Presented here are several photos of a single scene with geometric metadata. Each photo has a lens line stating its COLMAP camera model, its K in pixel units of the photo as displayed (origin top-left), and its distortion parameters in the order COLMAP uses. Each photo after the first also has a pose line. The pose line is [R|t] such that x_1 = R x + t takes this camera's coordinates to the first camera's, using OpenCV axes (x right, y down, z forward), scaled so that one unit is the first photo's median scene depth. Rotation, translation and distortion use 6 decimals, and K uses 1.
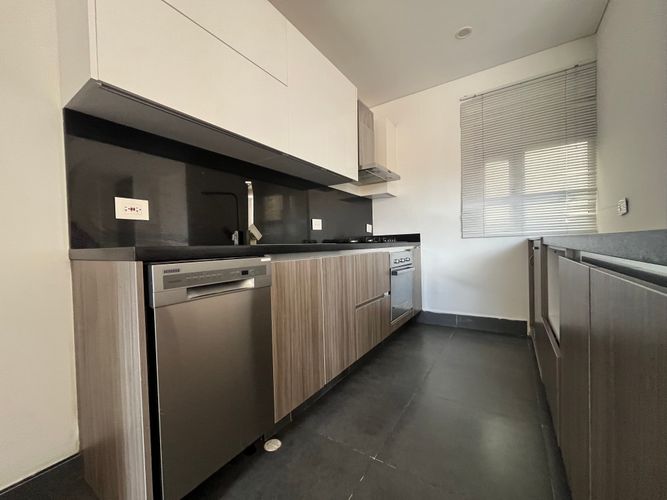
lens RADIAL K [[269.1, 0, 333.6], [0, 269.1, 250.1], [0, 0, 1]] dist [-0.009294, -0.000058]
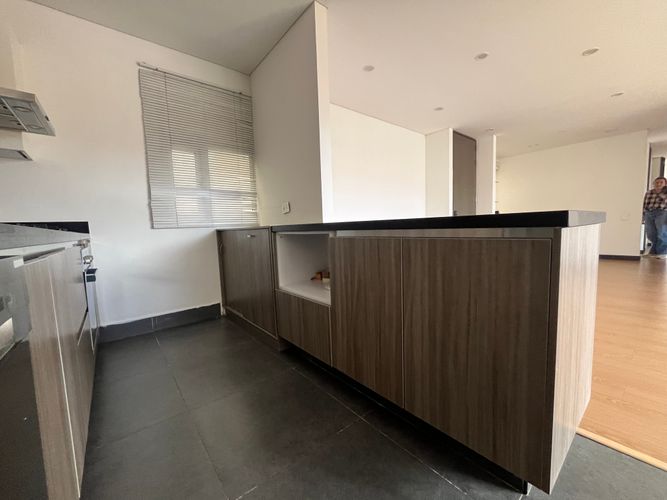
lens RADIAL K [[269.1, 0, 334.5], [0, 269.1, 250.6], [0, 0, 1]] dist [-0.009294, -0.000058]
pose [[0.280214, -0.061318, 0.957977, -0.209853], [0.042542, 0.997771, 0.051421, 0.007798], [-0.958994, 0.026345, 0.282198, 0.209443]]
